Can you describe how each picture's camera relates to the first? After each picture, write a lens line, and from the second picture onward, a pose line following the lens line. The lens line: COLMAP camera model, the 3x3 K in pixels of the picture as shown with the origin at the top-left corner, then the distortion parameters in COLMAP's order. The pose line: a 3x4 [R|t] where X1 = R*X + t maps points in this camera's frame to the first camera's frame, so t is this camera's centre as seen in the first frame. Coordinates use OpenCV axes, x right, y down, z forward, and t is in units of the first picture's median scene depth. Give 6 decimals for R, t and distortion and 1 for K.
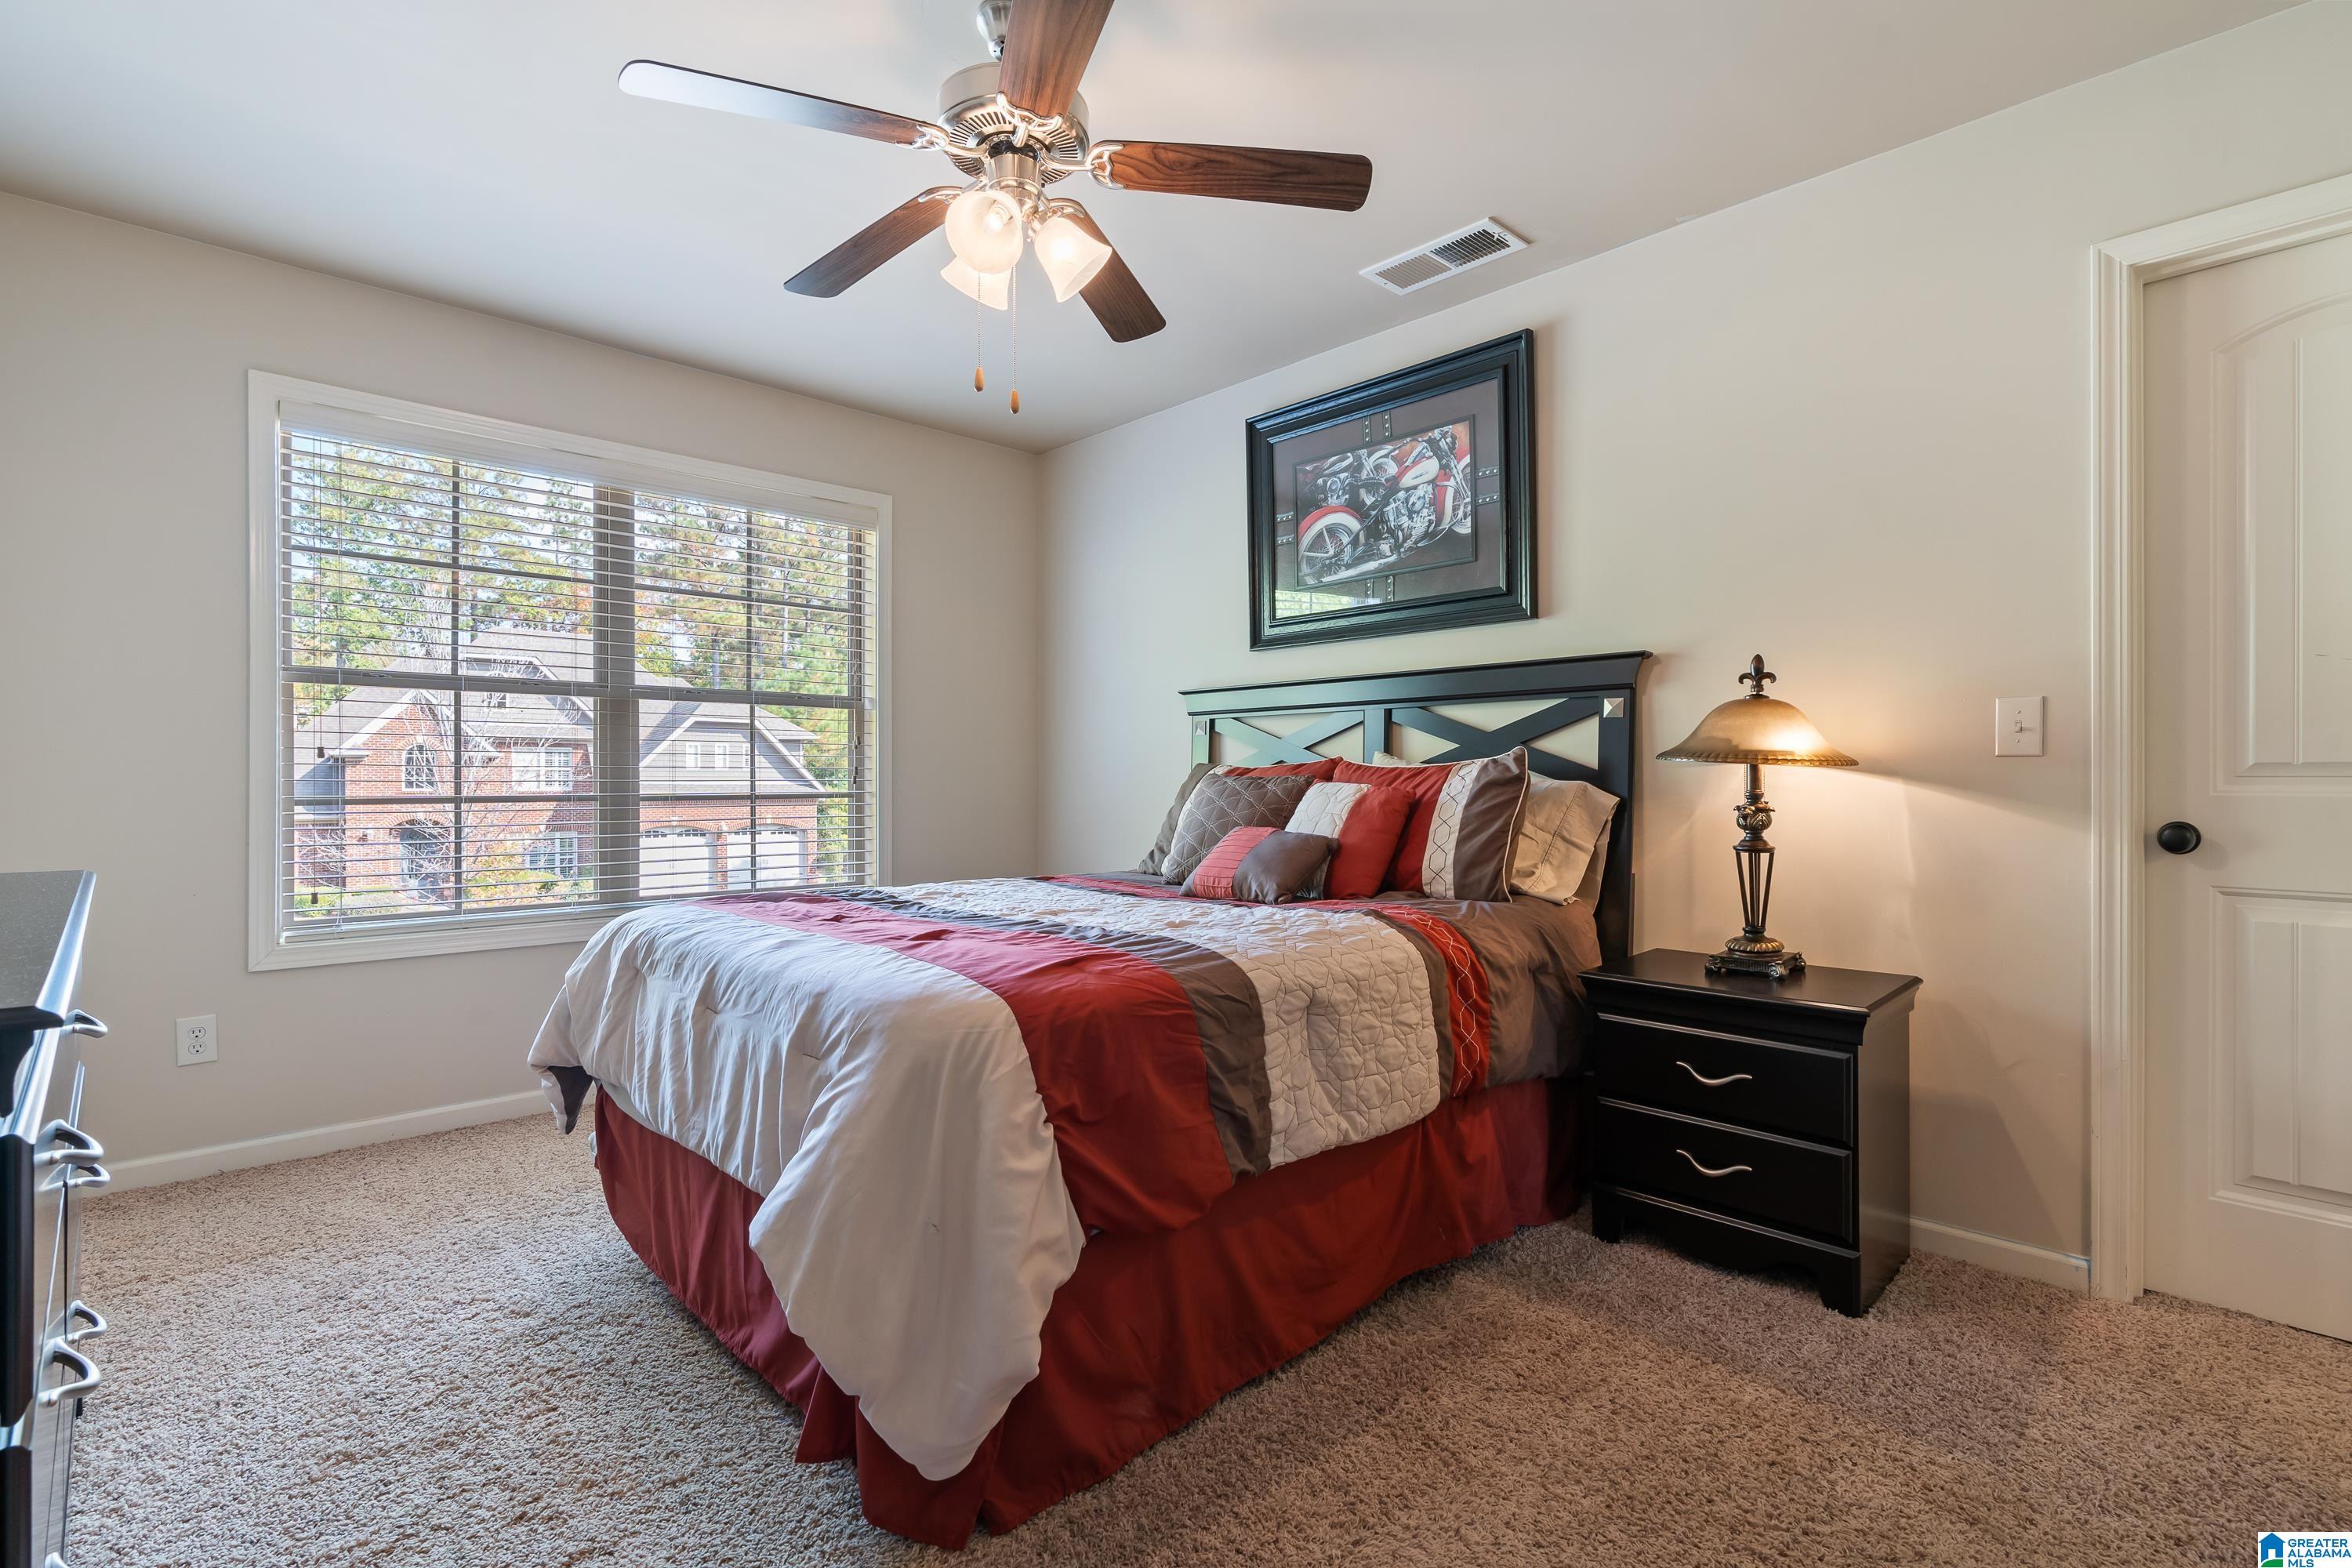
lens RADIAL K [[1130.4, 0, 1176.0], [0, 1130.4, 784.0], [0, 0, 1]] dist [-0.002279, -0.000250]
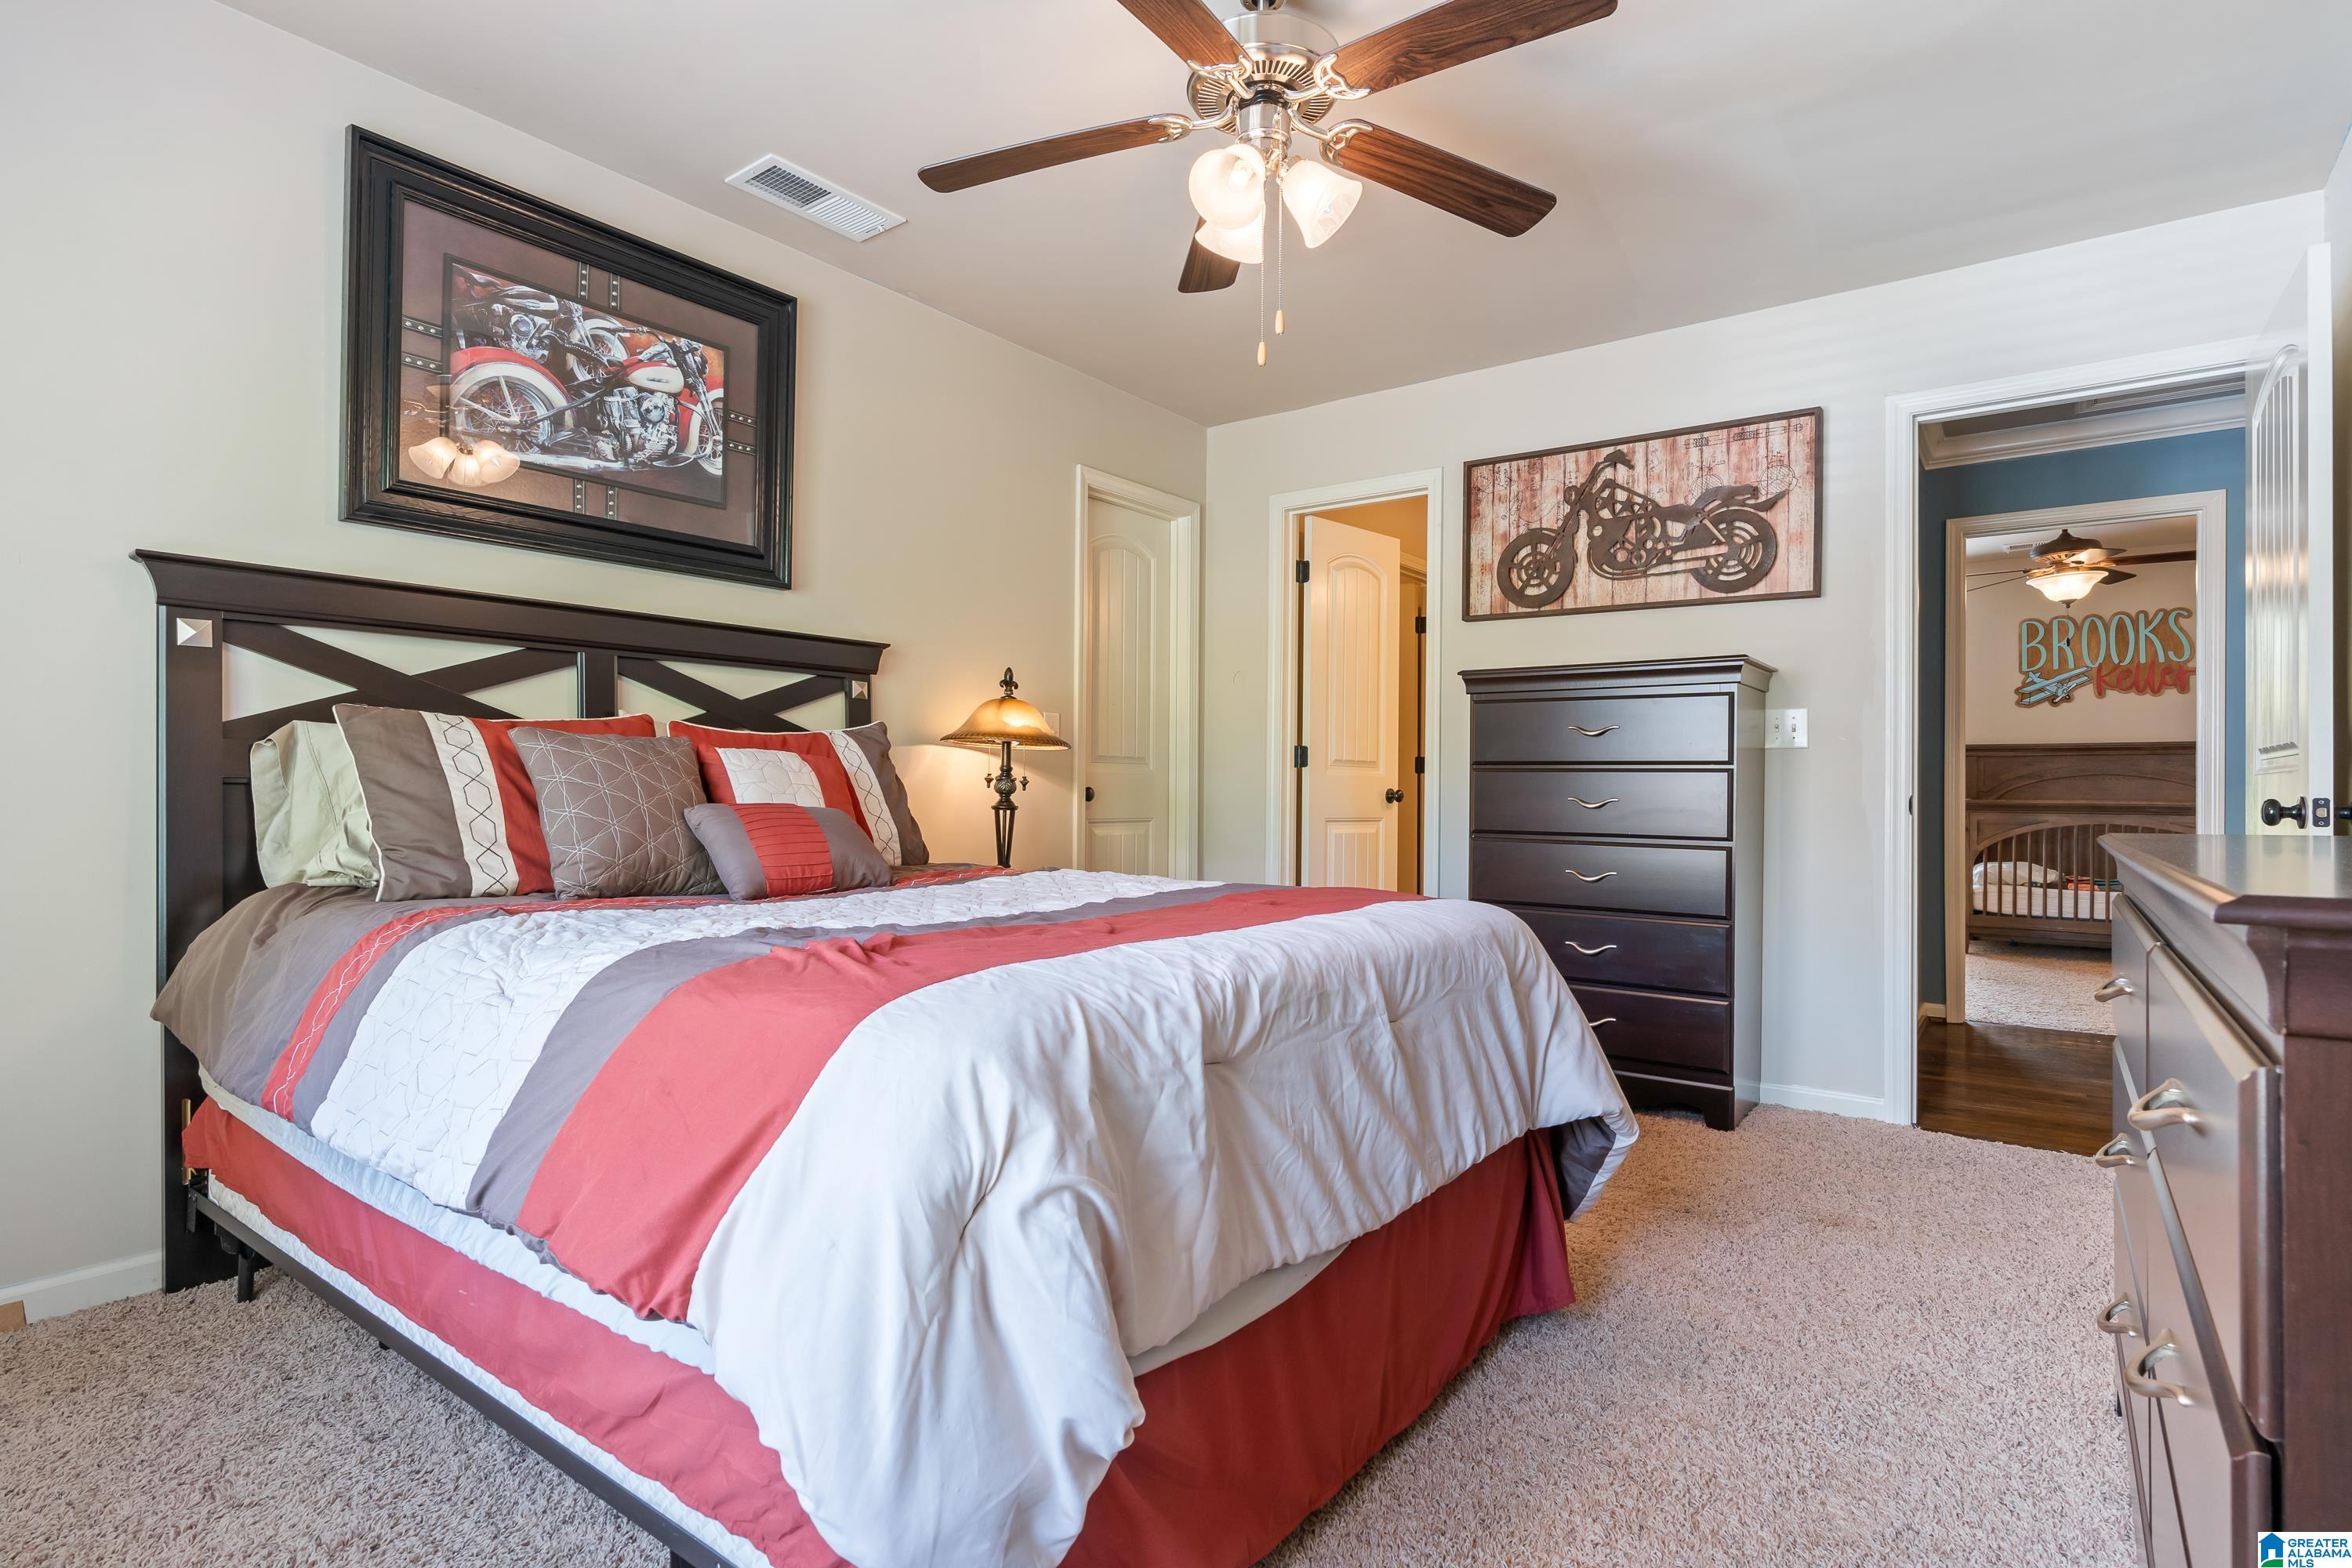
lens RADIAL K [[1190.1, 0, 1176.0], [0, 1190.1, 784.0], [0, 0, 1]] dist [0.000389, 0.000740]
pose [[-0.170255, -0.003841, 0.985393, -0.710645], [-0.011886, 0.999928, 0.001844, 0.017133], [-0.985328, -0.011398, -0.170288, 0.769985]]
